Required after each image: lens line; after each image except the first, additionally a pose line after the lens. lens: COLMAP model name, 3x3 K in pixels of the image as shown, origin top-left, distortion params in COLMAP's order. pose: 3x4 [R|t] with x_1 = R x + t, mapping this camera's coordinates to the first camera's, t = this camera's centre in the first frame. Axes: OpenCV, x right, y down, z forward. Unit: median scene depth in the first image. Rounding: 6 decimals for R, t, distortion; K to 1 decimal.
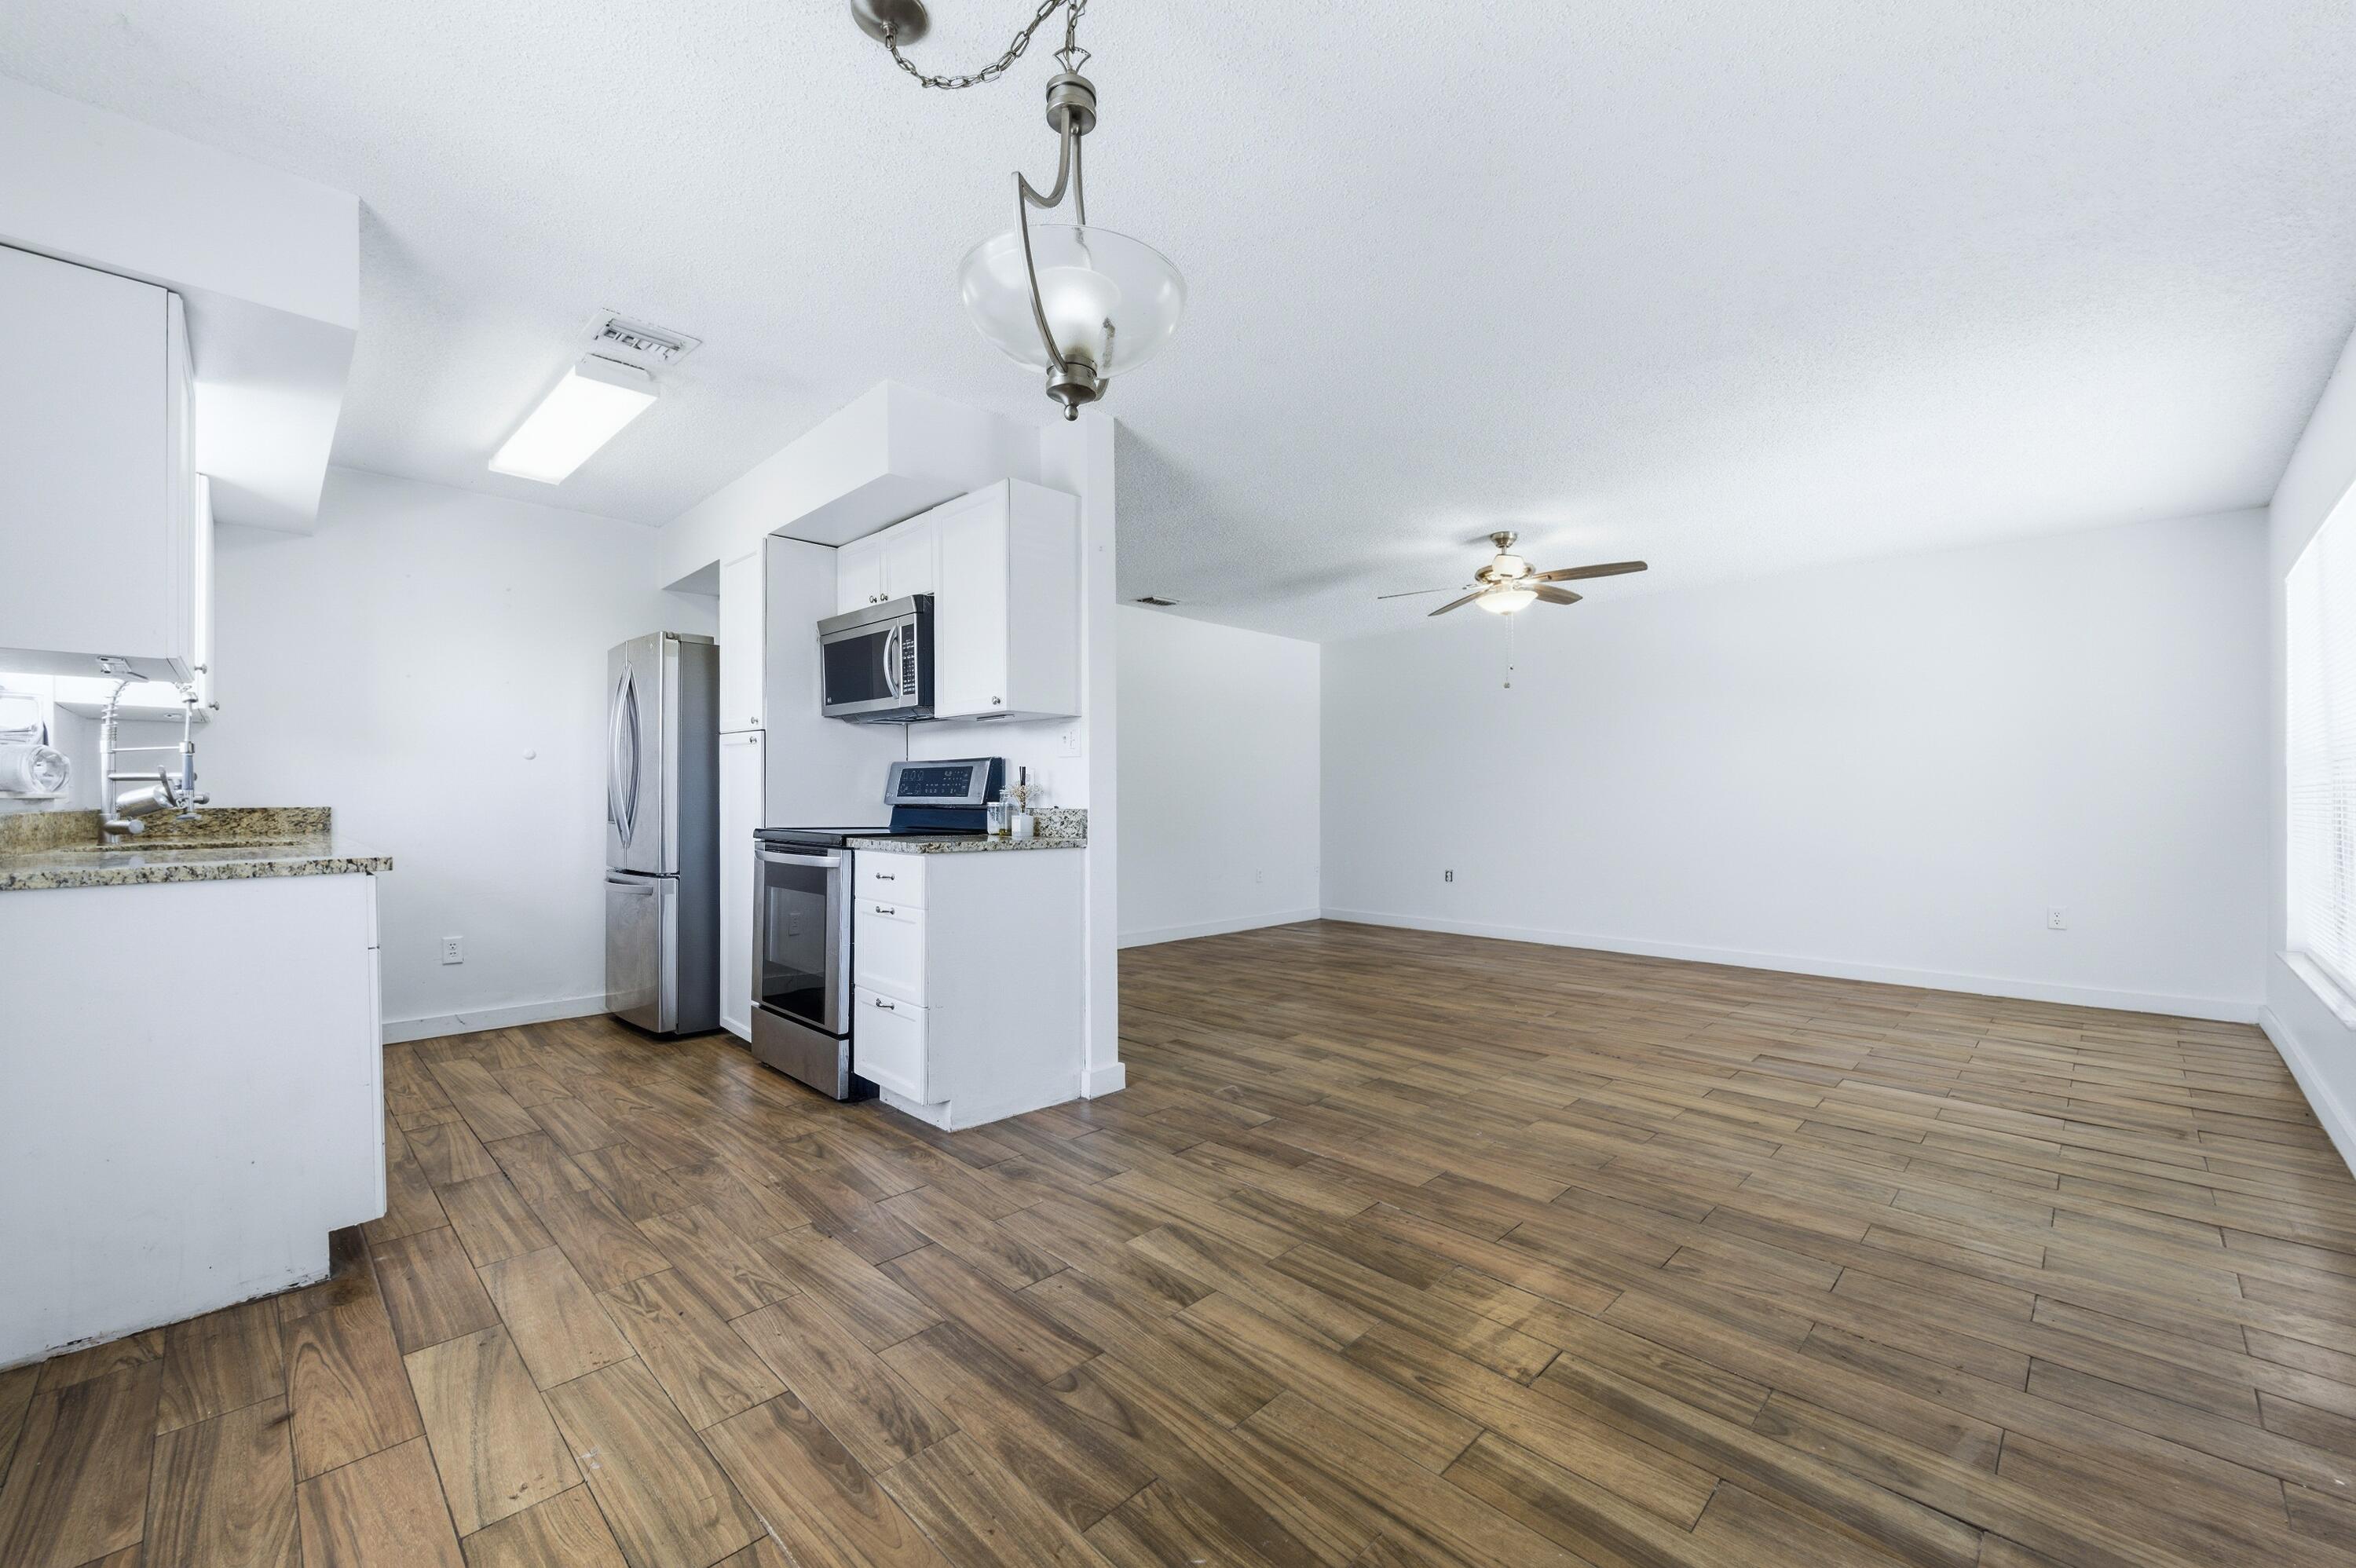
lens RADIAL K [[934.2, 0, 1181.0], [0, 934.2, 806.3], [0, 0, 1]] dist [0.004414, -0.000970]
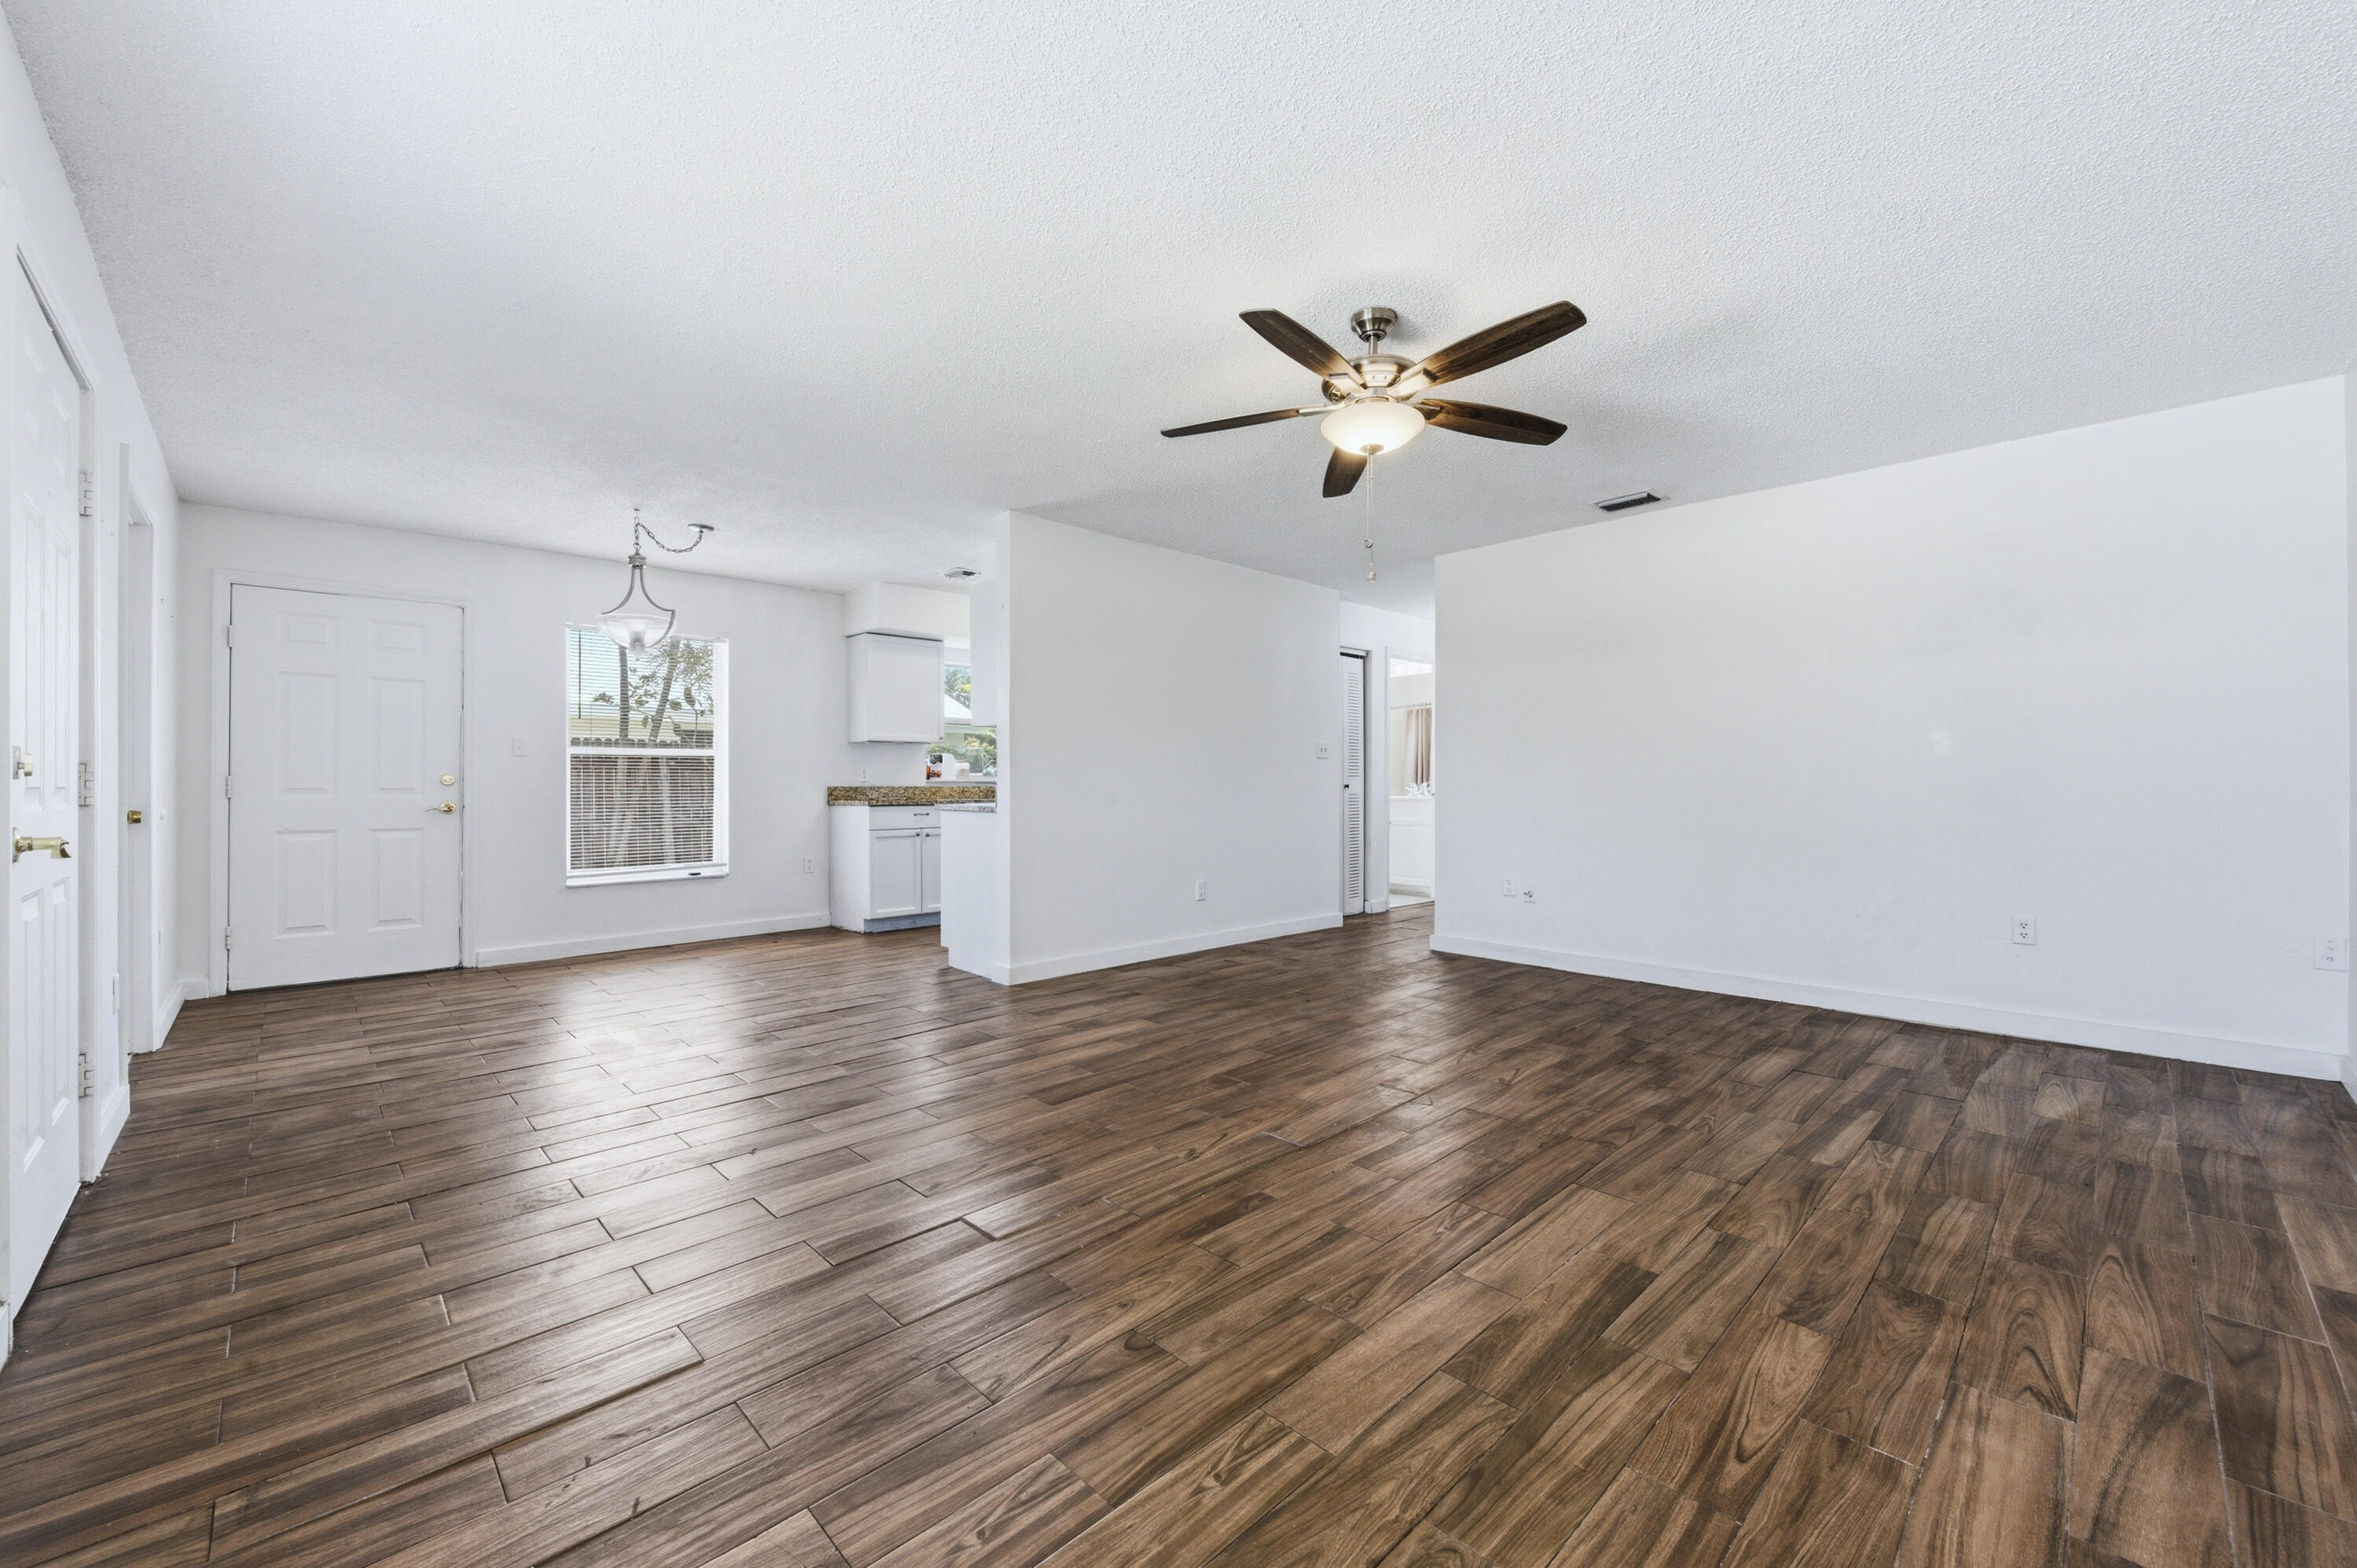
lens RADIAL K [[934.7, 0, 1186.7], [0, 934.7, 766.2], [0, 0, 1]] dist [0.004414, -0.000970]
pose [[-0.018209, -0.019487, -0.999644, 1.311842], [-0.004188, 0.999803, -0.019414, -0.001121], [0.999825, 0.003833, -0.018287, 1.258837]]
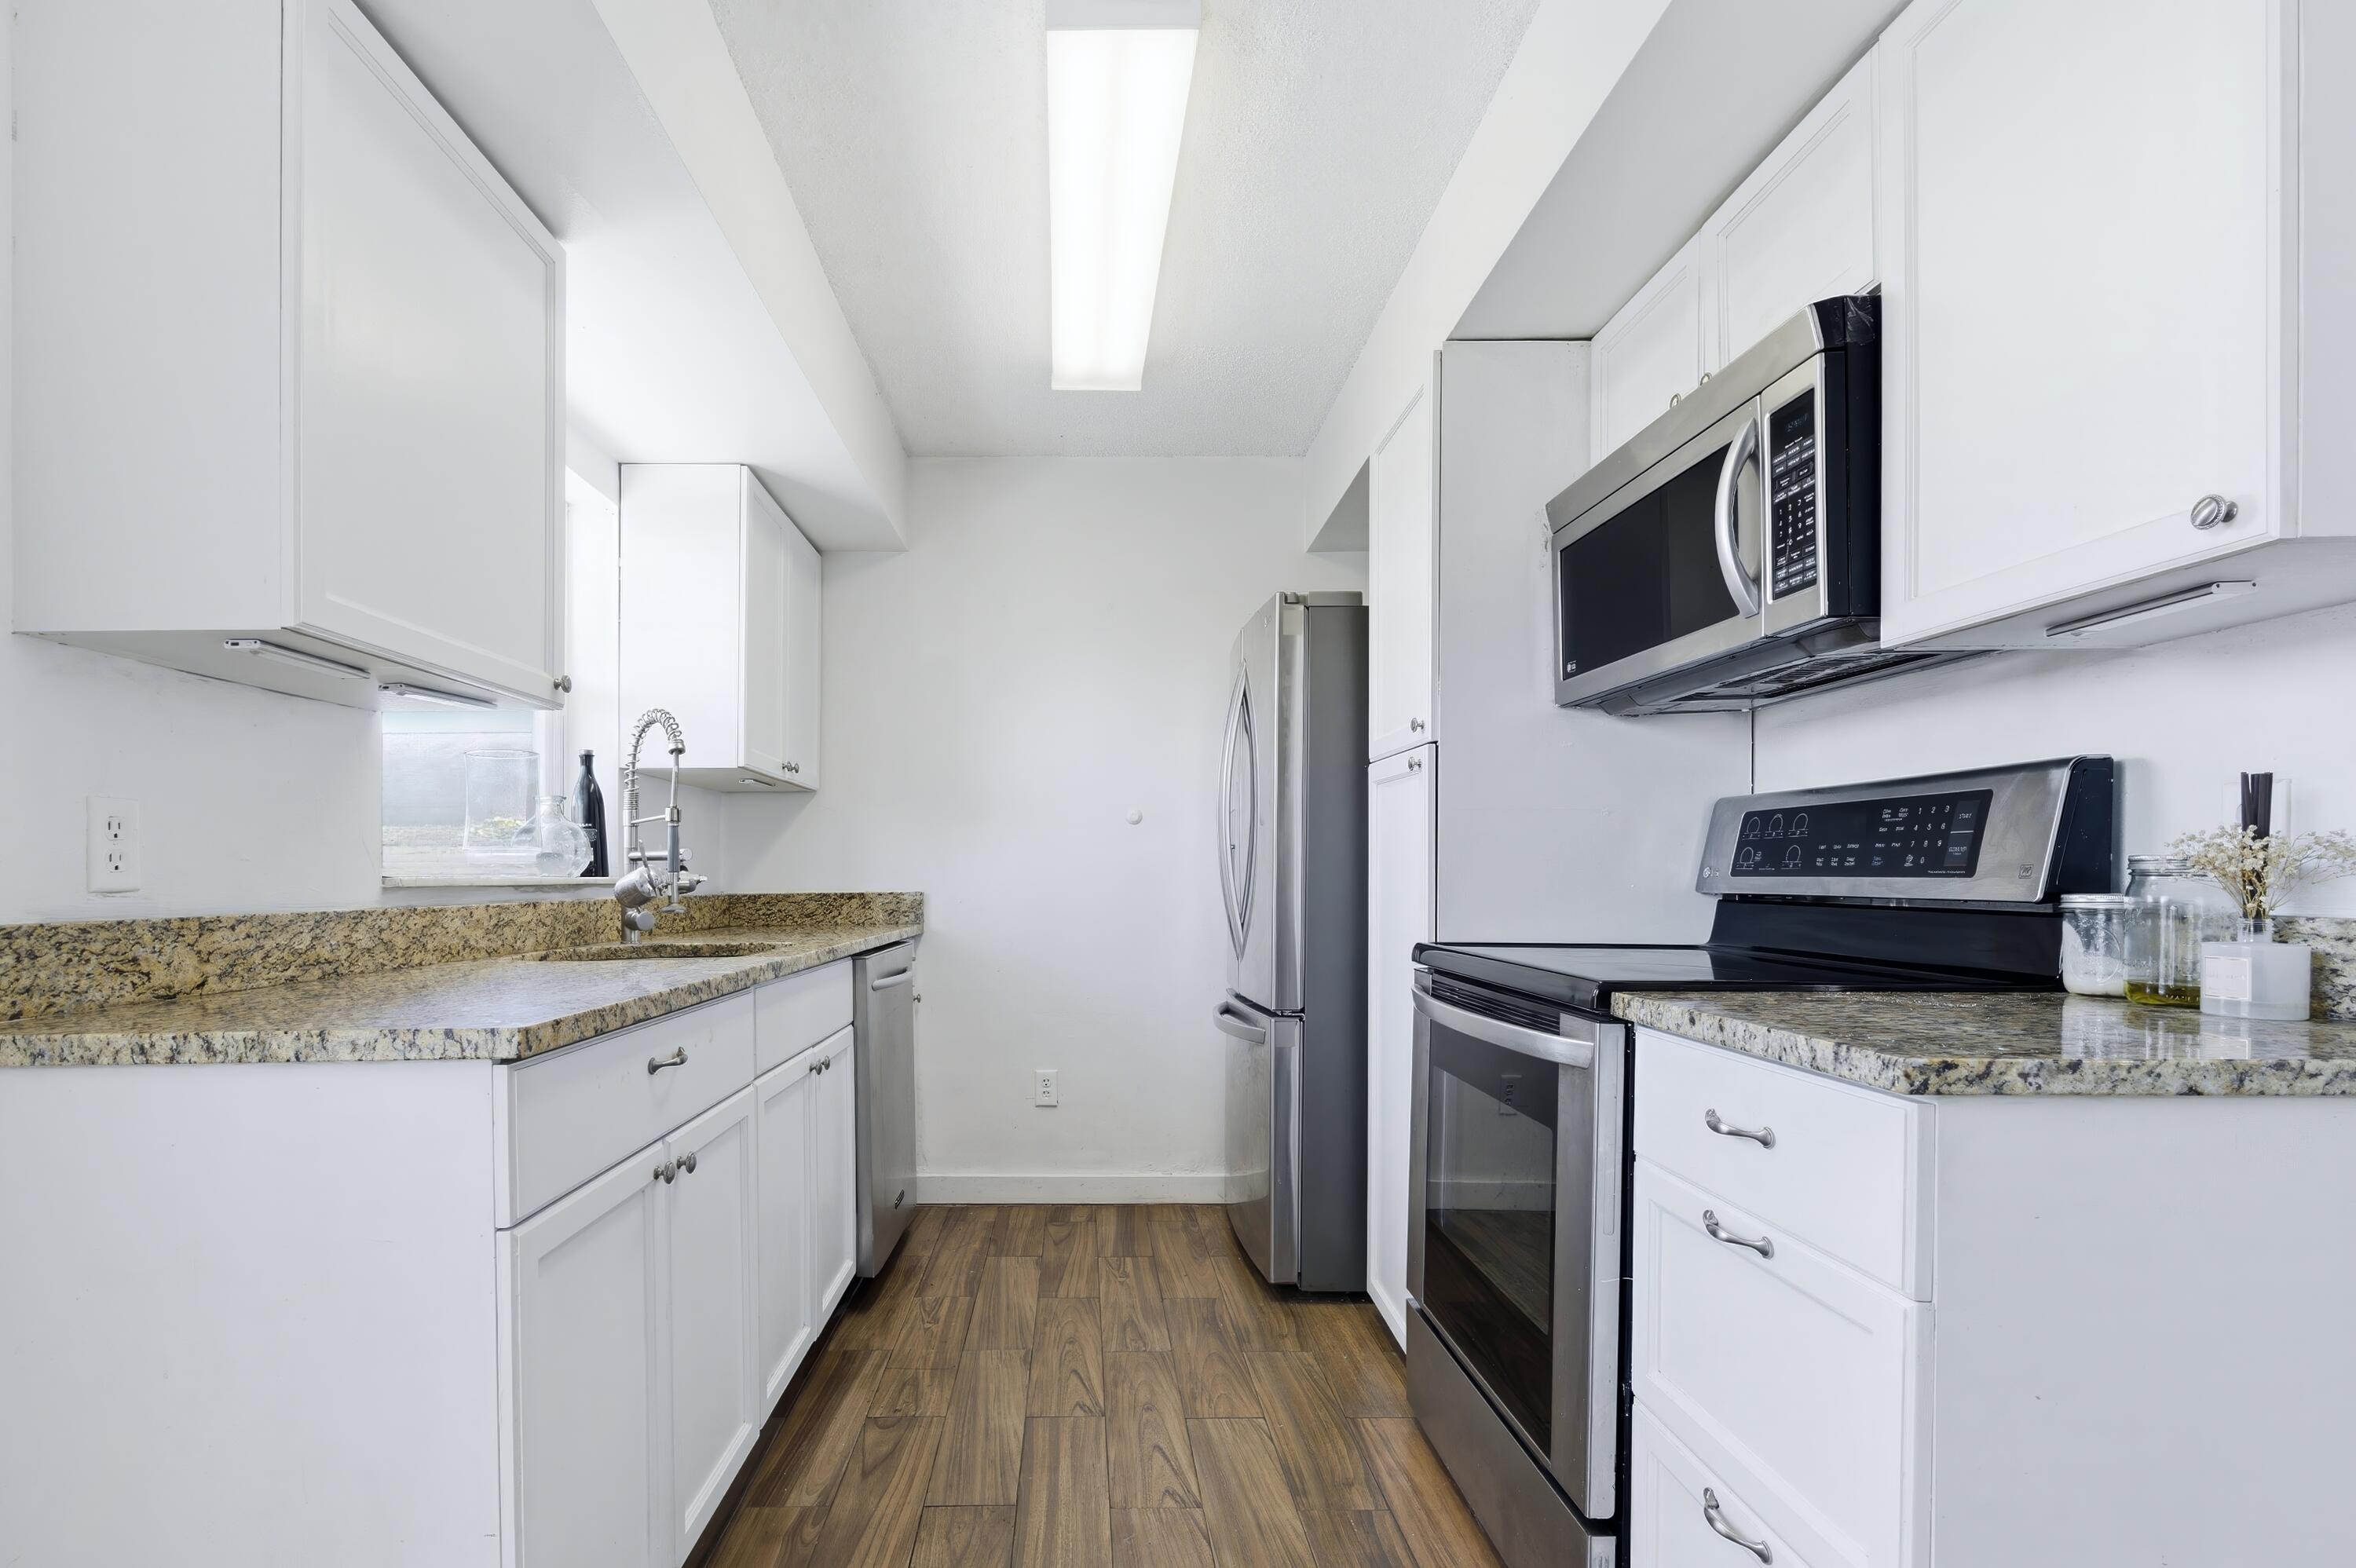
lens RADIAL K [[1093.9, 0, 1081.6], [0, 1093.9, 886.8], [0, 0, 1]] dist [0.000794, -0.000322]
pose [[0.704739, 0.003666, -0.709457, -0.184300], [-0.002132, 0.999993, 0.003050, -0.007918], [0.709463, -0.000637, 0.704742, 0.506474]]
